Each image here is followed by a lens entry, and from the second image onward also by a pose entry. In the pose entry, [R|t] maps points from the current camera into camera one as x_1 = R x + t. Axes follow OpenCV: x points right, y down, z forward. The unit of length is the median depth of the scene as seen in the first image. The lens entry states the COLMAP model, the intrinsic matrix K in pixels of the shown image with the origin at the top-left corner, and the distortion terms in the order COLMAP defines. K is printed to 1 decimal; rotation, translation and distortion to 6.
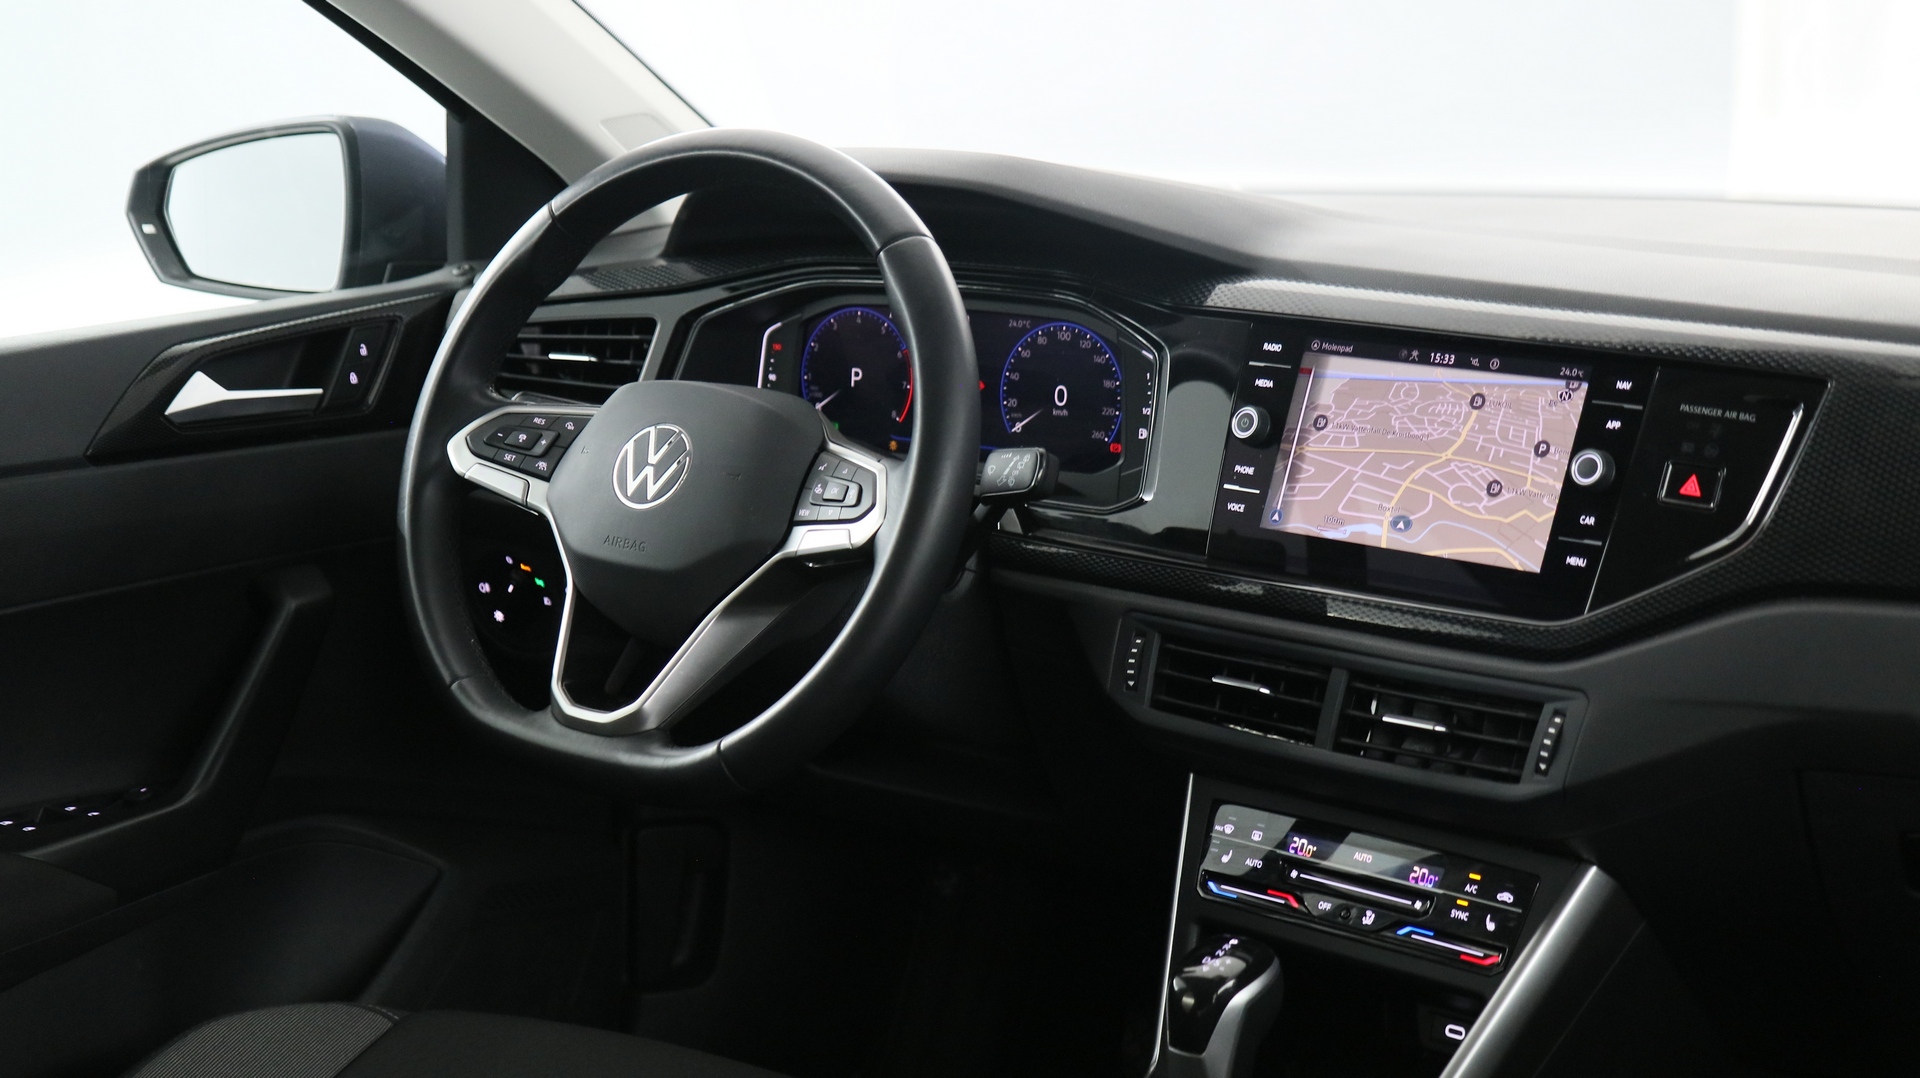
lens RADIAL K [[3025.6, 0, 959.1], [0, 3025.6, 539.9], [0, 0, 1]] dist [0.044186, 0.000000]
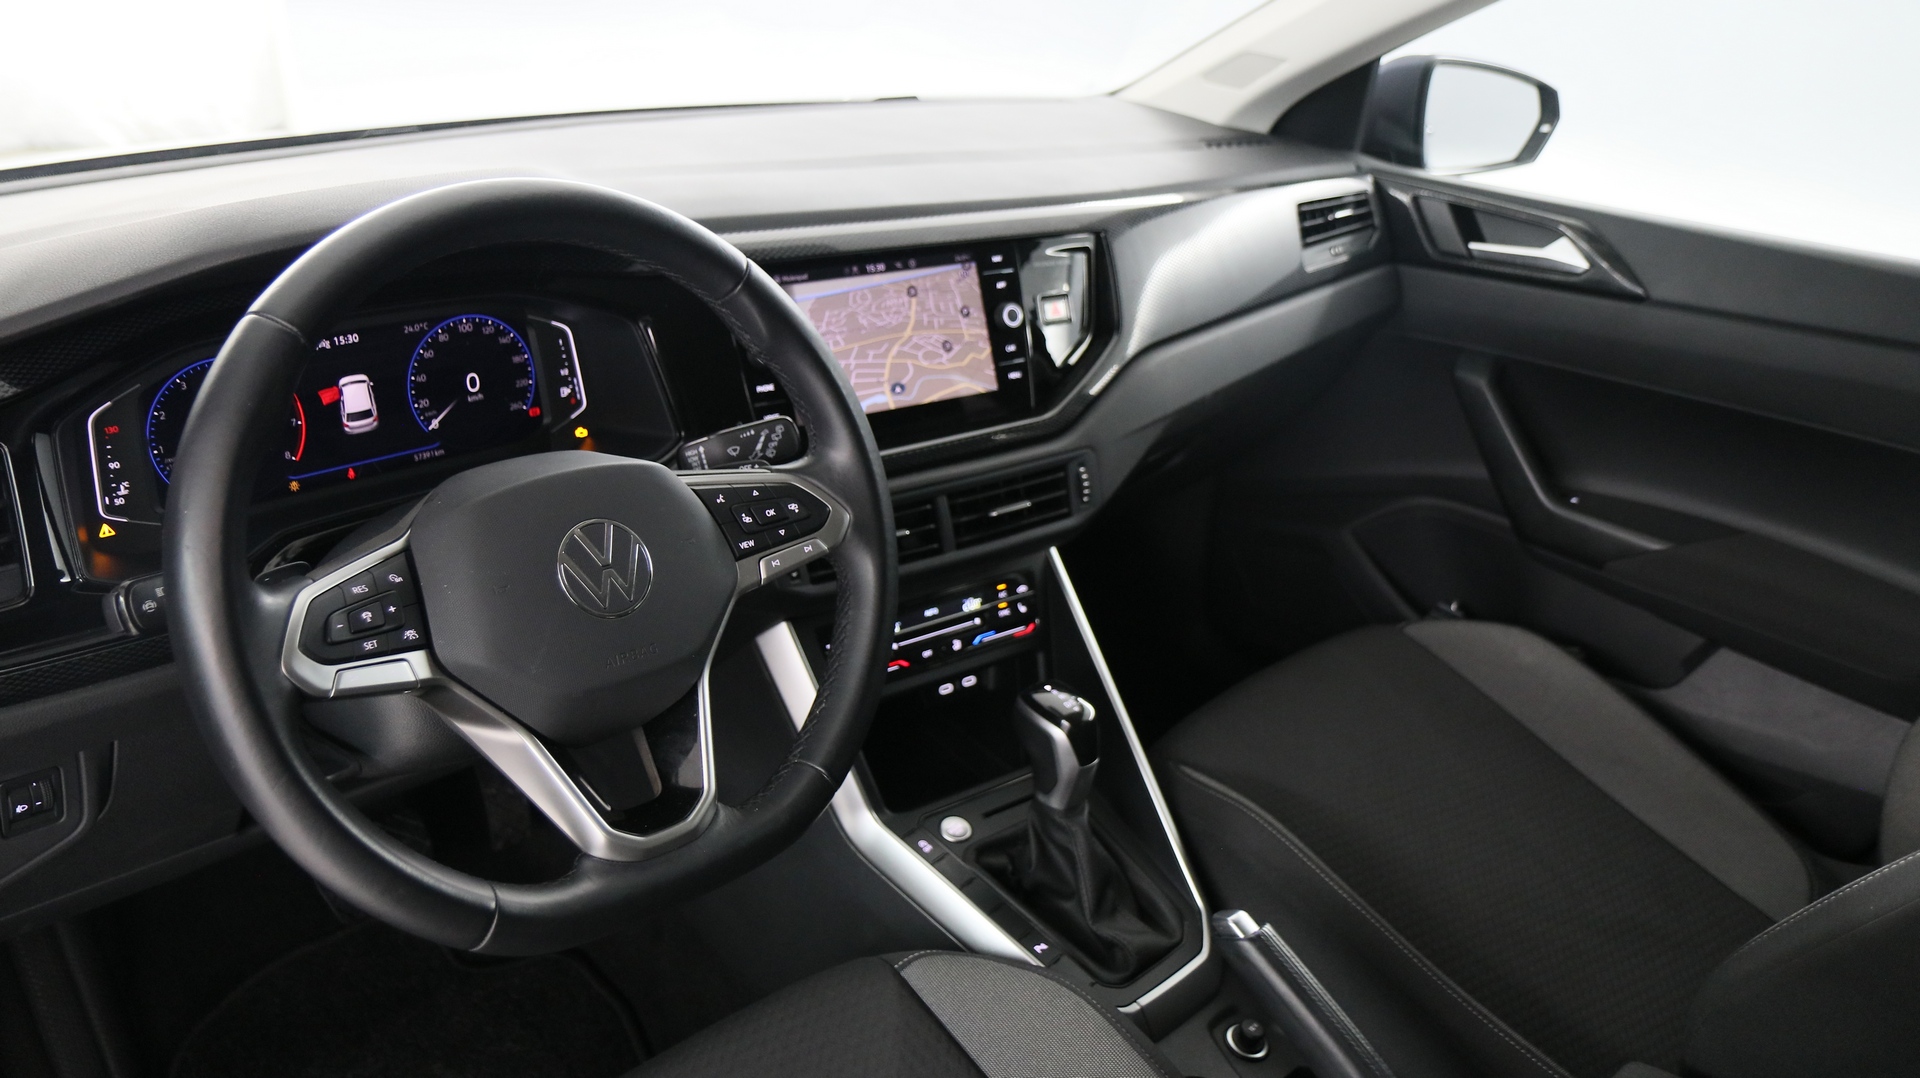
lens RADIAL K [[1473.3, 0, 958.8], [0, 1473.3, 534.7], [0, 0, 1]] dist [-0.004379, 0.000425]
pose [[0.152806, -0.375866, 0.913988, -0.503384], [0.142474, 0.923567, 0.355986, -0.182608], [-0.977932, 0.075822, 0.194678, 0.836078]]
